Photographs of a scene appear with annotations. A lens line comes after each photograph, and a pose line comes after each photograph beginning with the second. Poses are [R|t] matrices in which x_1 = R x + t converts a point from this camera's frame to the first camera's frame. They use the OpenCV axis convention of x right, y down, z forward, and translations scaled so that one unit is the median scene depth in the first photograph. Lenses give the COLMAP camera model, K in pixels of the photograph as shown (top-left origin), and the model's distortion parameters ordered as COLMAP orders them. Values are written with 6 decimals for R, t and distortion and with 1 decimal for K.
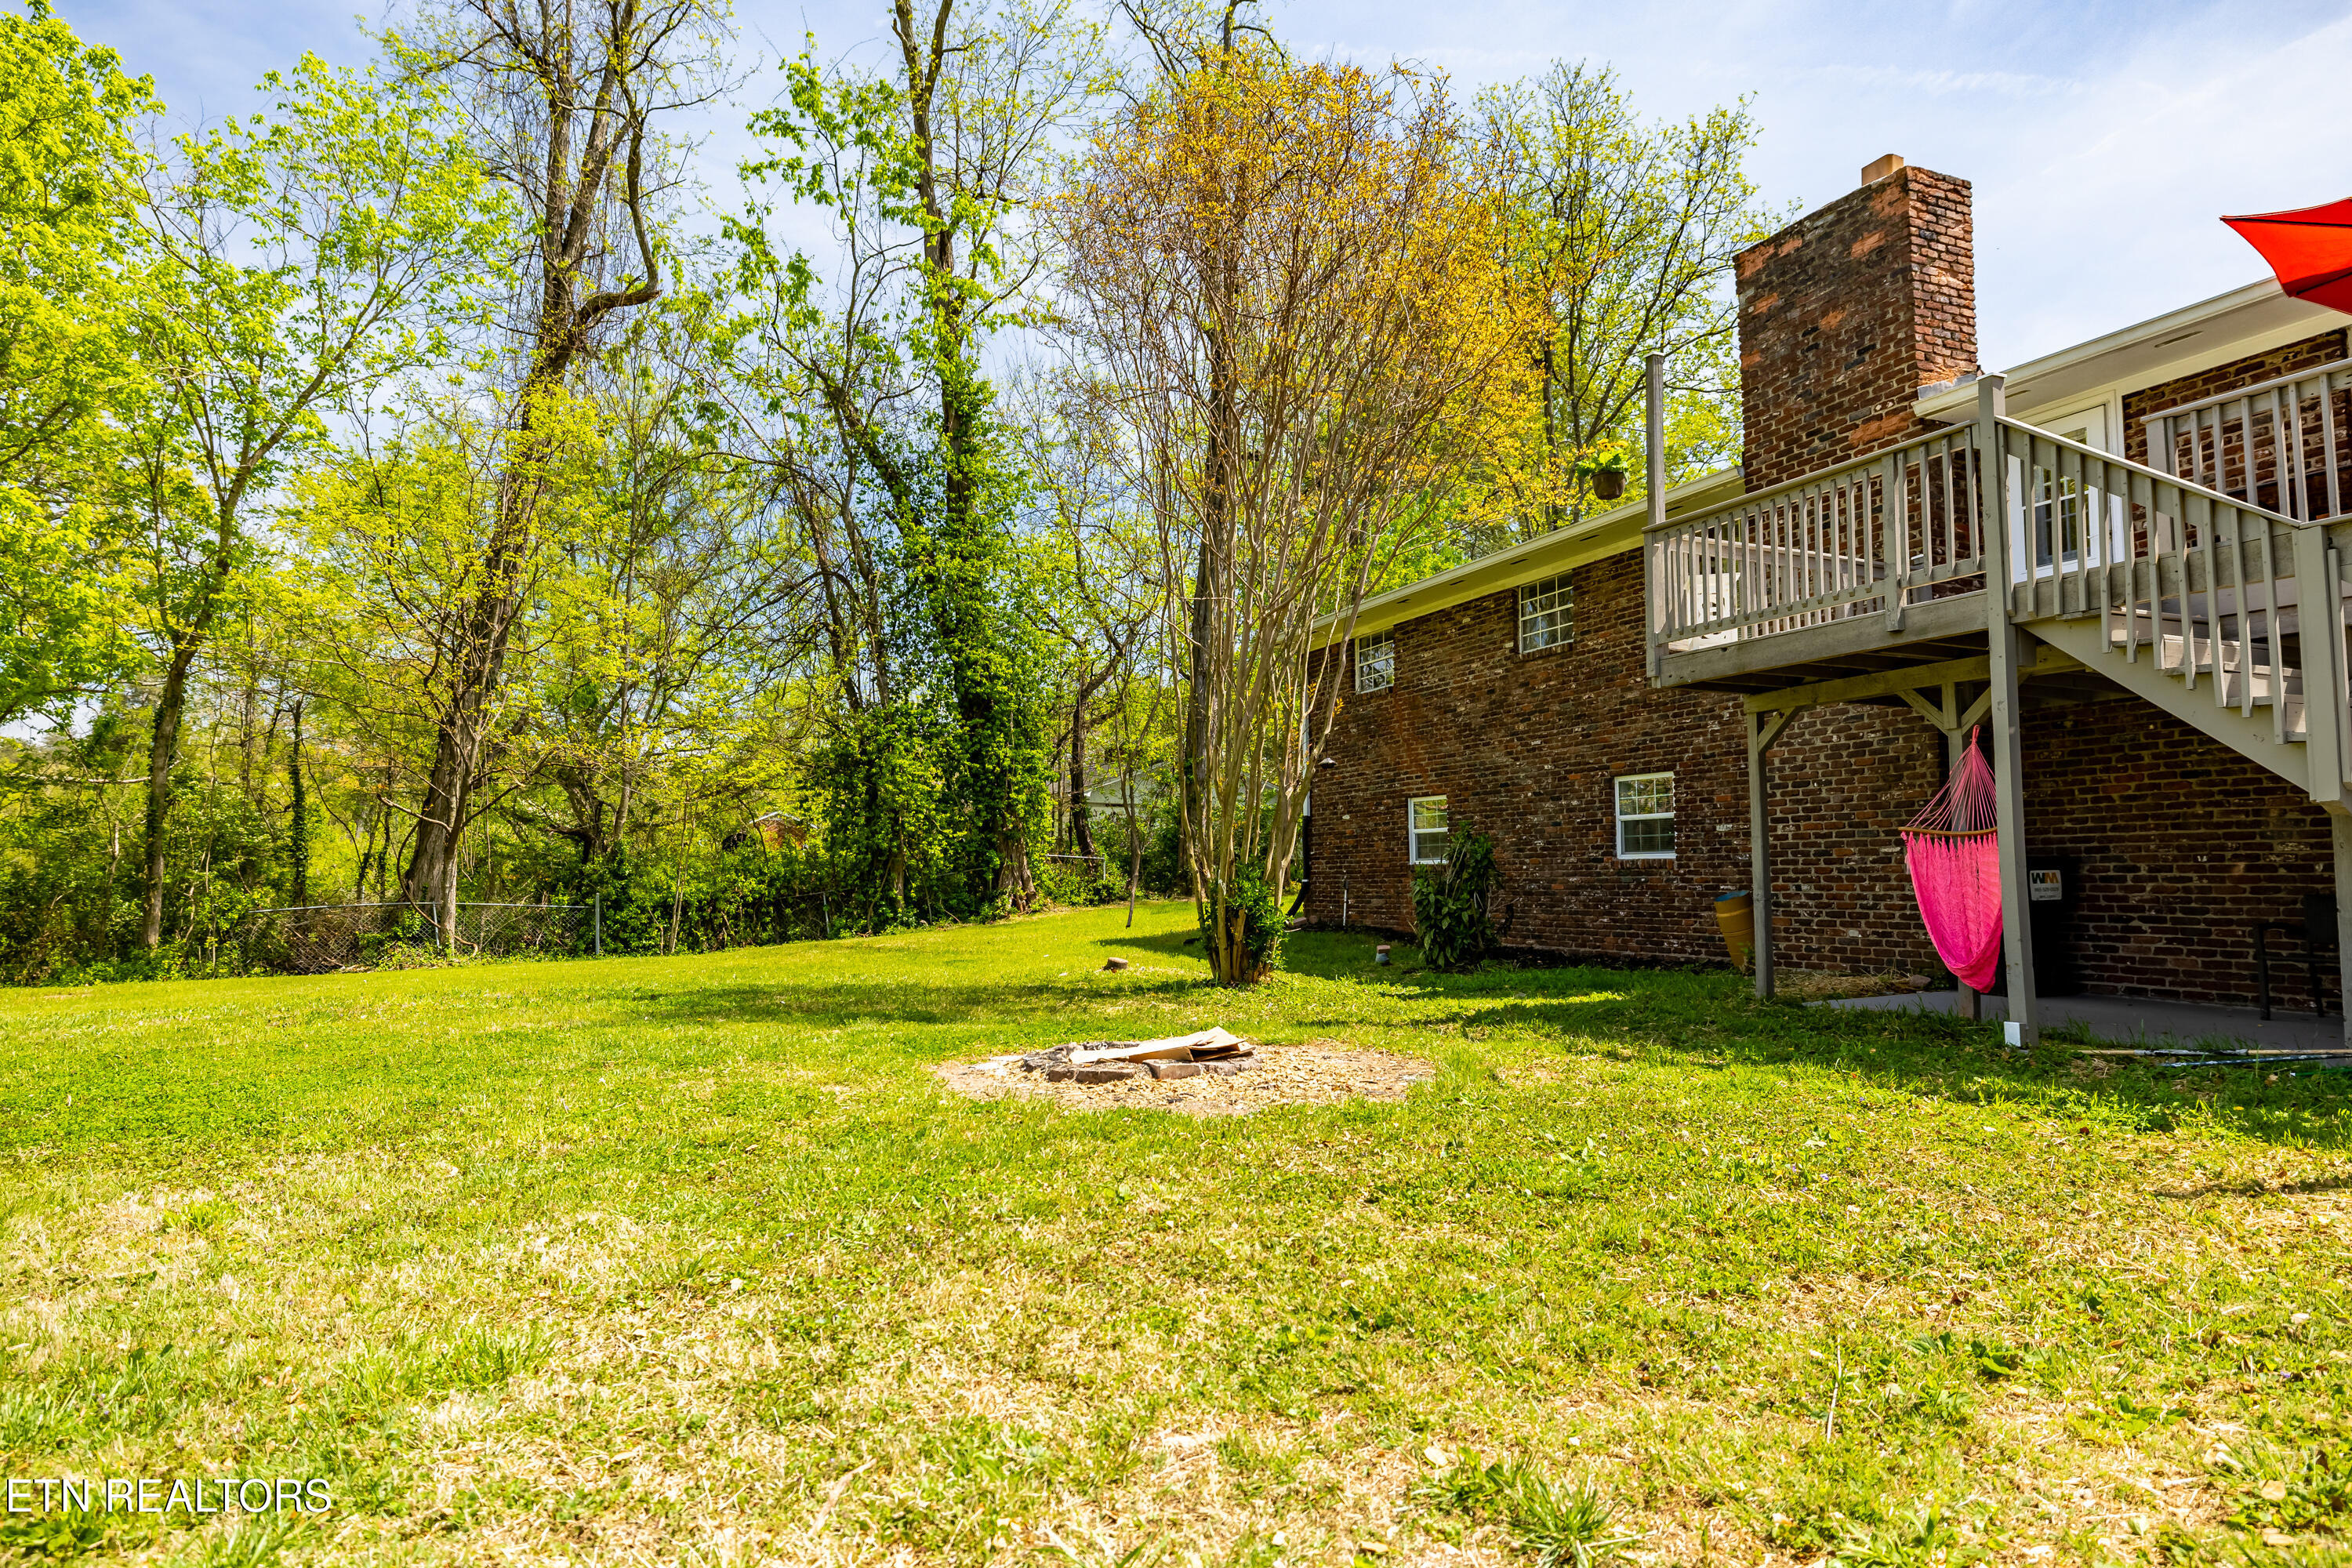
lens RADIAL K [[1323.4, 0, 1155.4], [0, 1323.4, 790.9], [0, 0, 1]] dist [-0.002740, 0.000541]
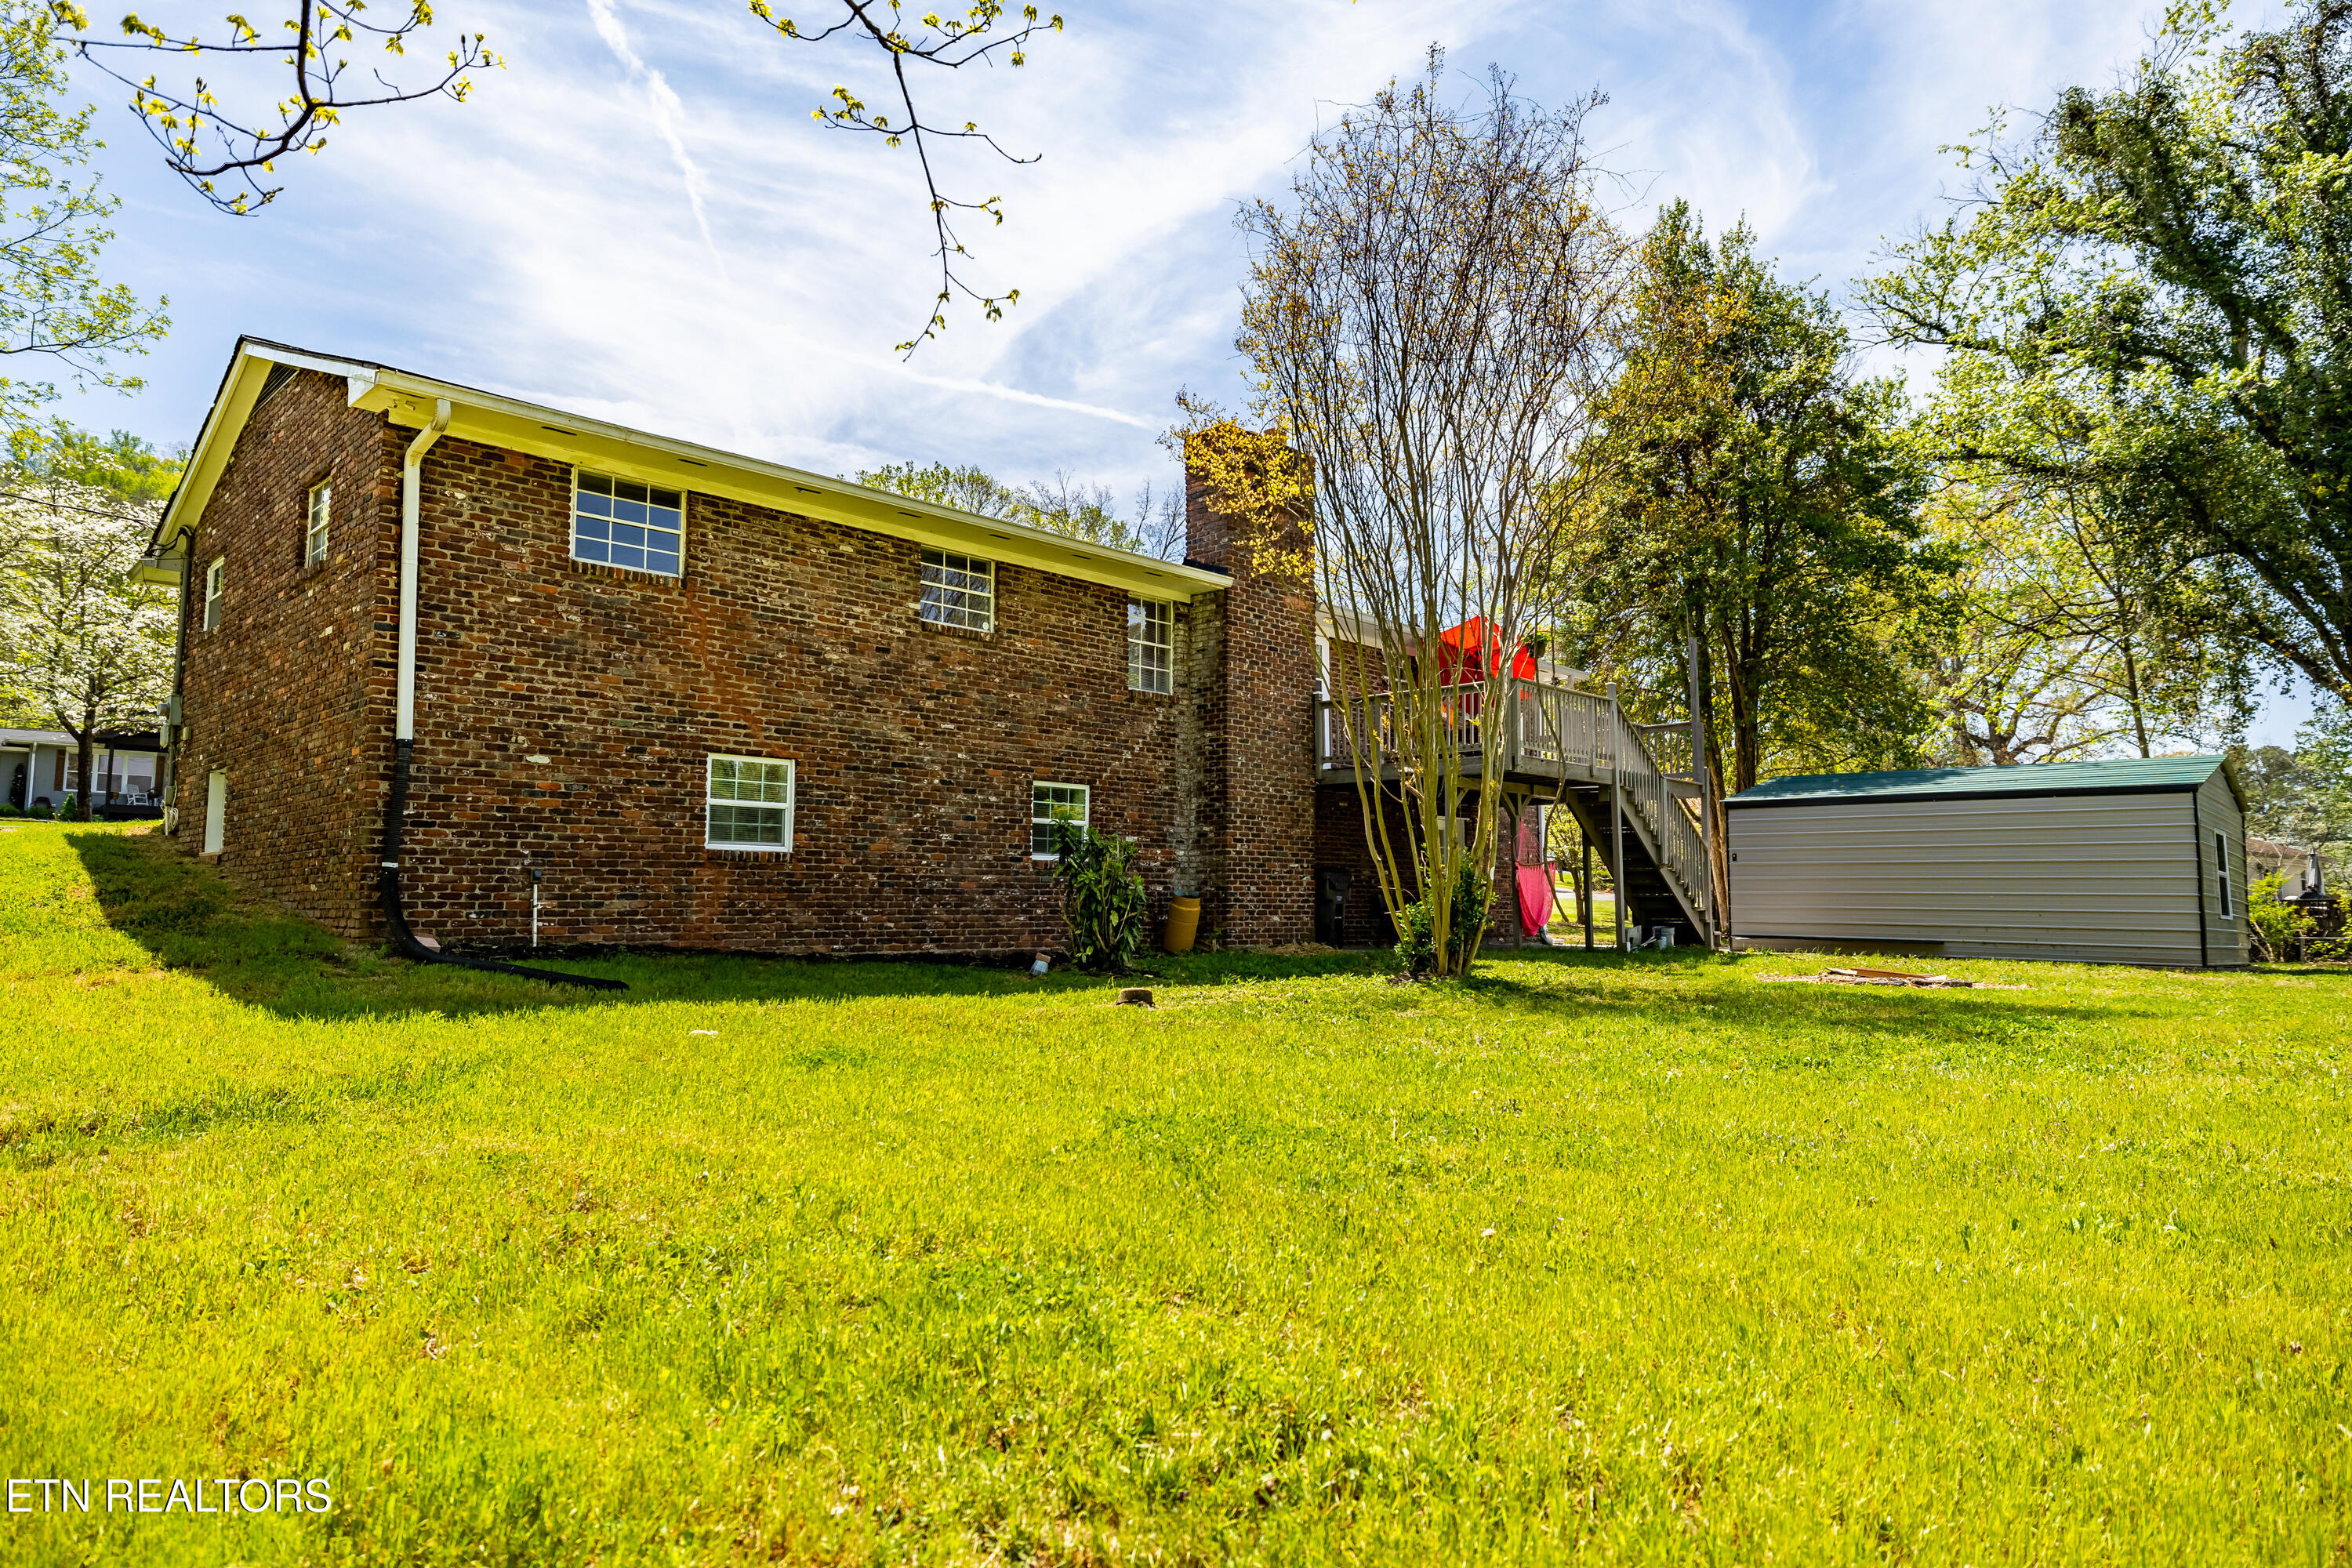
lens RADIAL K [[1323.4, 0, 1155.4], [0, 1323.4, 790.9], [0, 0, 1]] dist [-0.002740, 0.000541]
pose [[-0.341325, 0.064151, 0.937754, -0.606763], [-0.081740, 0.991863, -0.097604, 0.083919], [-0.936385, -0.109966, -0.333303, 1.152135]]
